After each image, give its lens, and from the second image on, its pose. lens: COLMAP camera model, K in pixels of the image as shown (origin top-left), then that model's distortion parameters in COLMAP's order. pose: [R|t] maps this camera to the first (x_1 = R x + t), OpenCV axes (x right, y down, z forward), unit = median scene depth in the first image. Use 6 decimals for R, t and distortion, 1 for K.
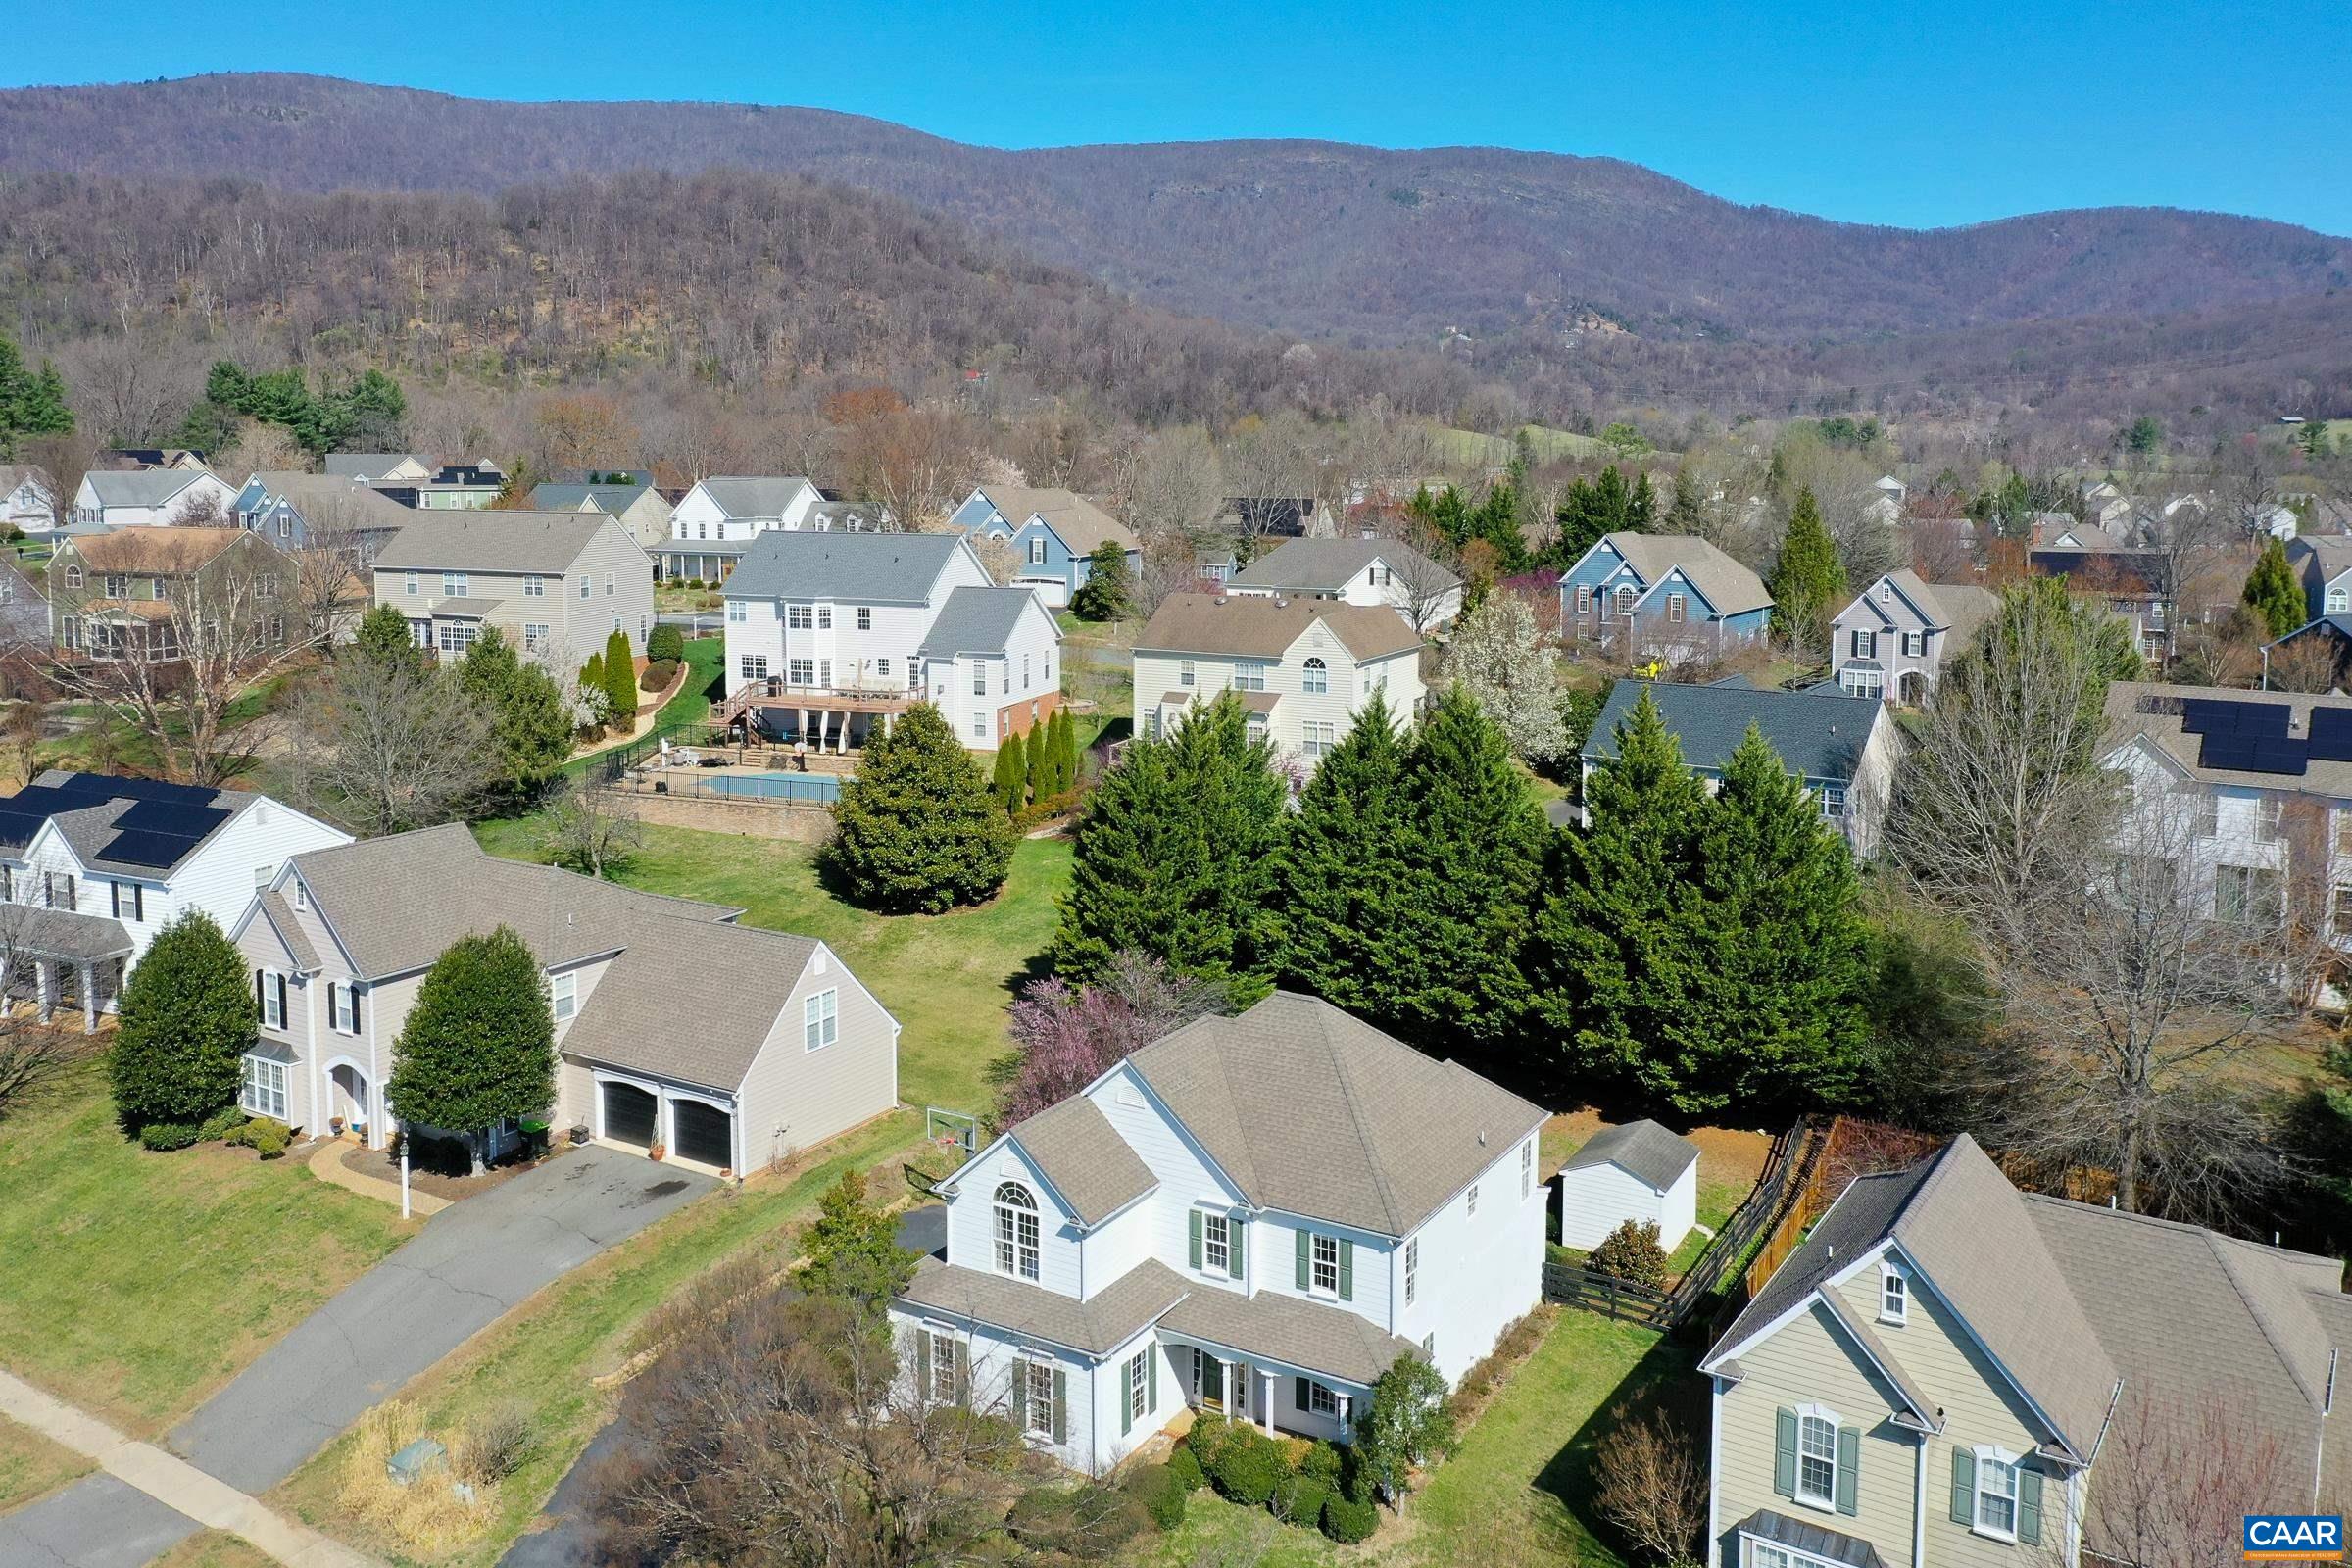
lens RADIAL K [[1921.8, 0, 1193.7], [0, 1921.8, 638.1], [0, 0, 1]] dist [-0.000492, 0.005864]
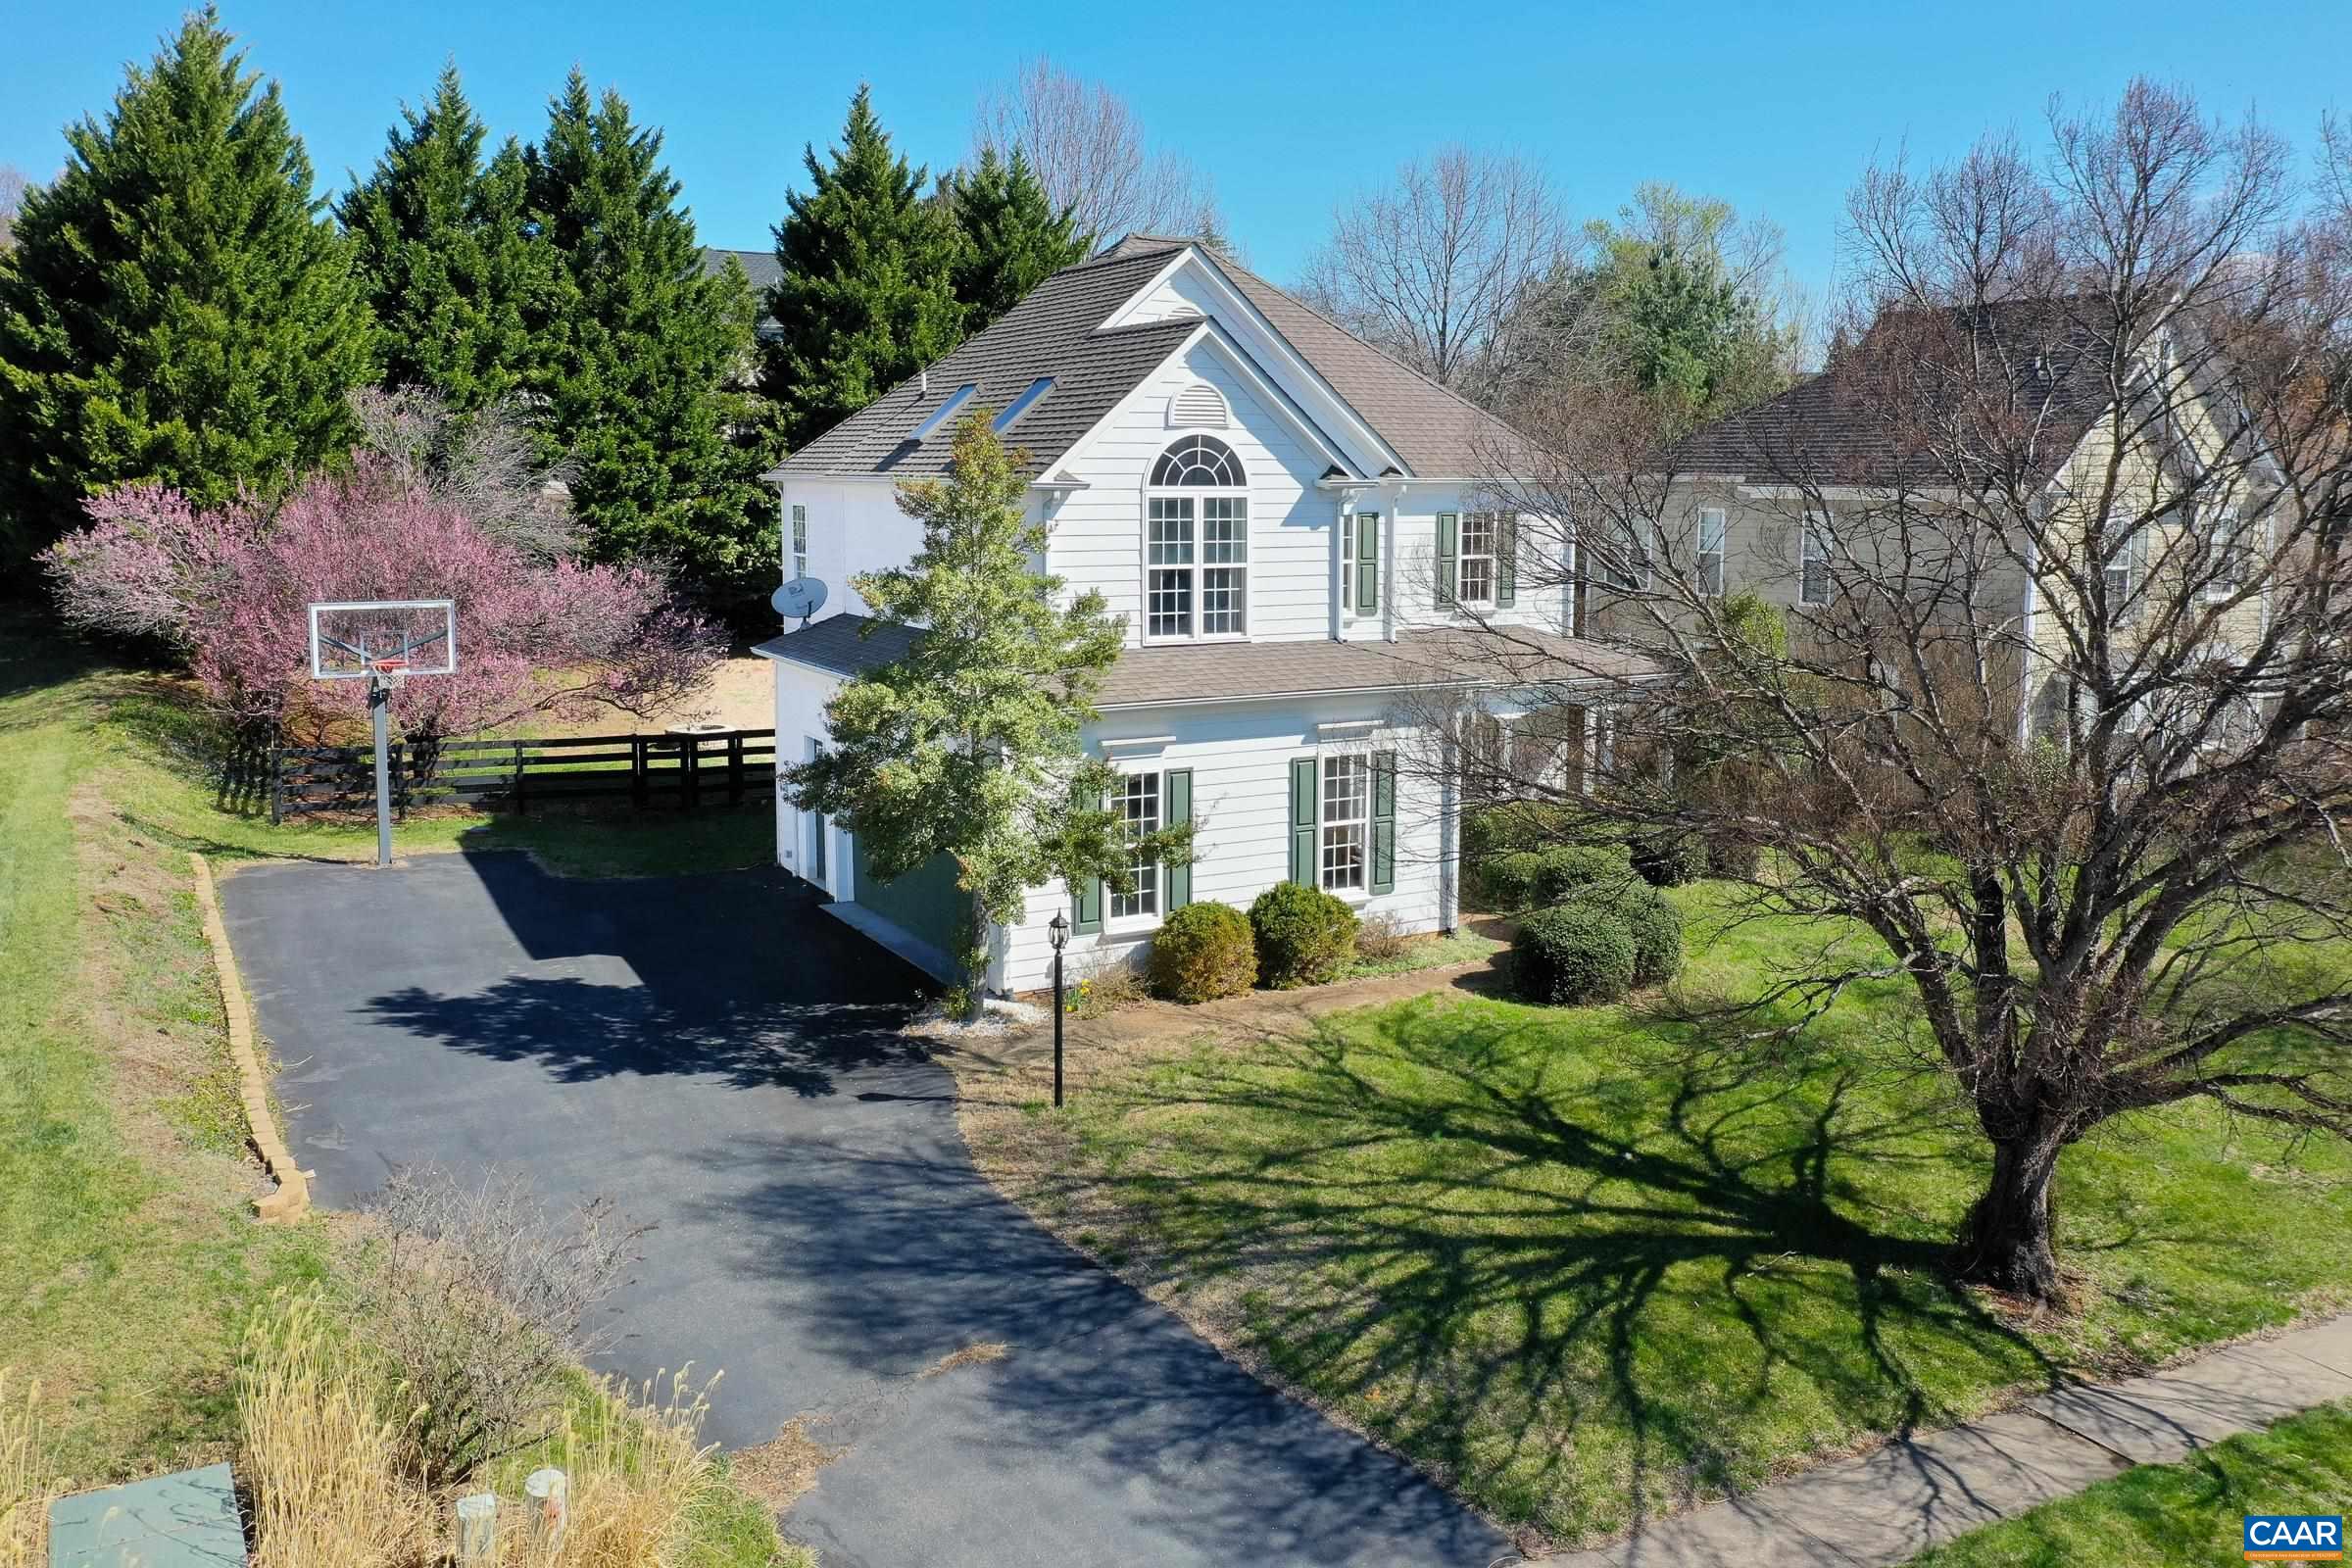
lens RADIAL K [[1894.4, 0, 1167.0], [0, 1894.4, 696.6], [0, 0, 1]] dist [0.002004, 0.002754]
pose [[0.496007, -0.102200, 0.862283, -0.378501], [0.087602, 0.993872, 0.067405, 0.228895], [-0.863888, 0.042104, 0.501920, 0.555113]]
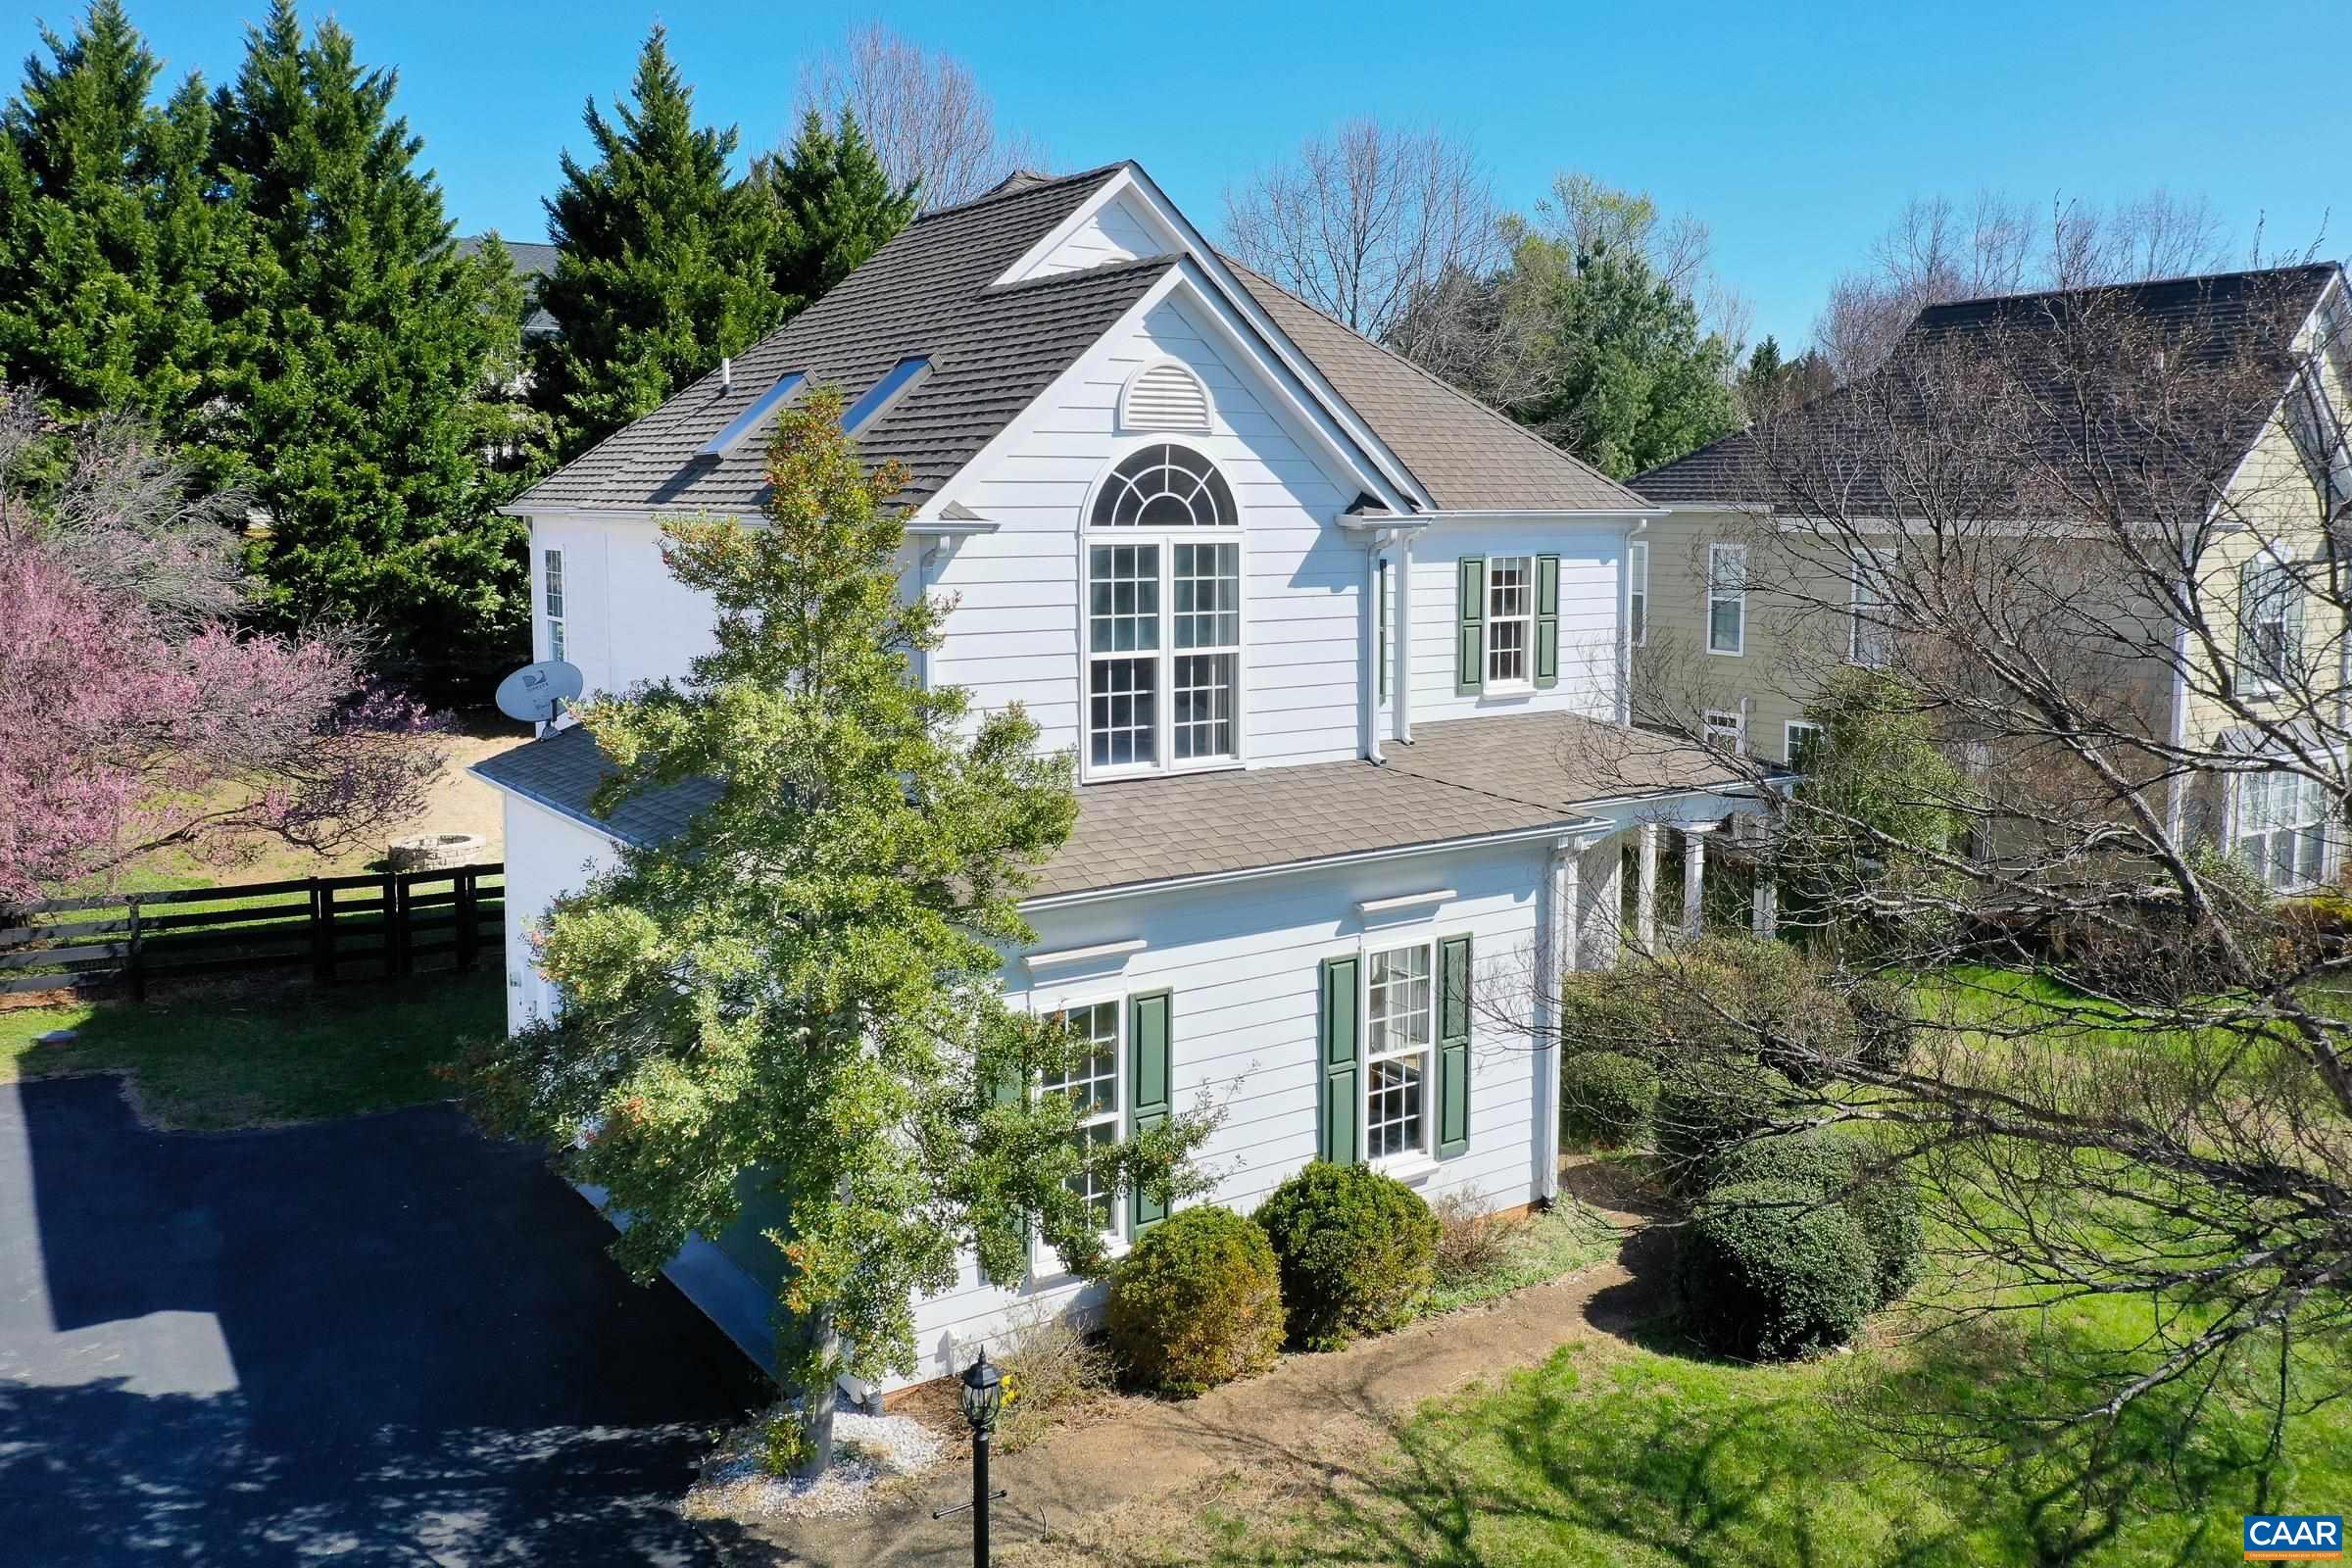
lens RADIAL K [[1894.4, 0, 1167.0], [0, 1894.4, 696.6], [0, 0, 1]] dist [0.002004, 0.002754]
pose [[0.415103, -0.095143, 0.904786, -0.269976], [0.093512, 0.993711, 0.061592, 0.220431], [-0.904956, 0.059041, 0.421389, 0.633060]]
